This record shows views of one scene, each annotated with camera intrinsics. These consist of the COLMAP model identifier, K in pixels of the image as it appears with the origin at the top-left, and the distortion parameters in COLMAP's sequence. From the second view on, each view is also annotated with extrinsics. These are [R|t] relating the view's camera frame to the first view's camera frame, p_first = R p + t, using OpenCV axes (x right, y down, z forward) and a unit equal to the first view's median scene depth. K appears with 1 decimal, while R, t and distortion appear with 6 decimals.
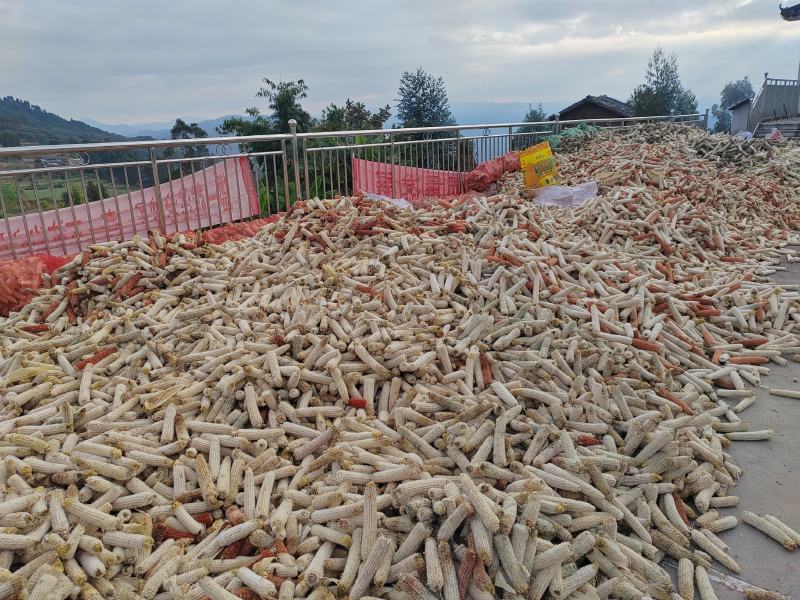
lens RADIAL K [[594.6, 0, 398.1], [0, 594.6, 300.7], [0, 0, 1]] dist [0.028492, -0.000114]
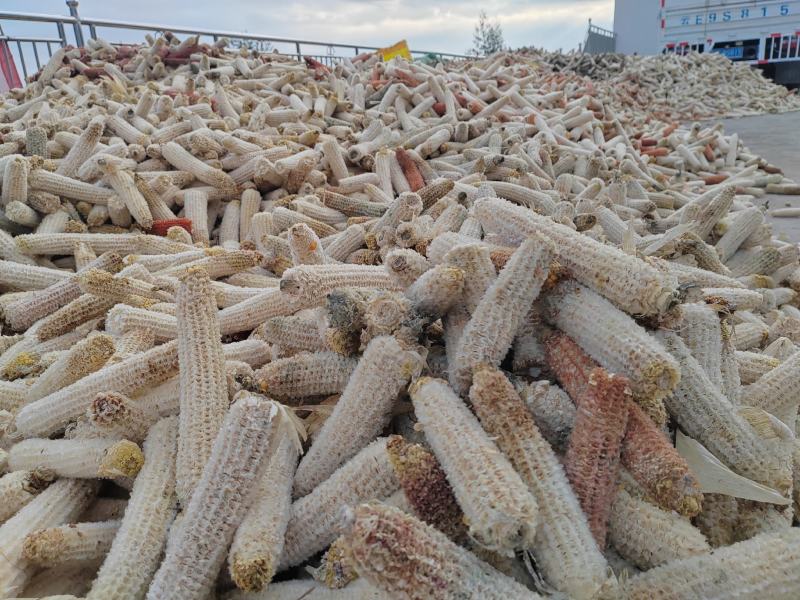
lens RADIAL K [[594.6, 0, 400.5], [0, 594.6, 298.0], [0, 0, 1]] dist [0.028492, -0.000114]
pose [[0.964207, -0.091716, 0.248785, -0.014371], [0.086650, 0.995748, 0.031259, 0.216959], [-0.250594, -0.008583, 0.968054, 0.454956]]
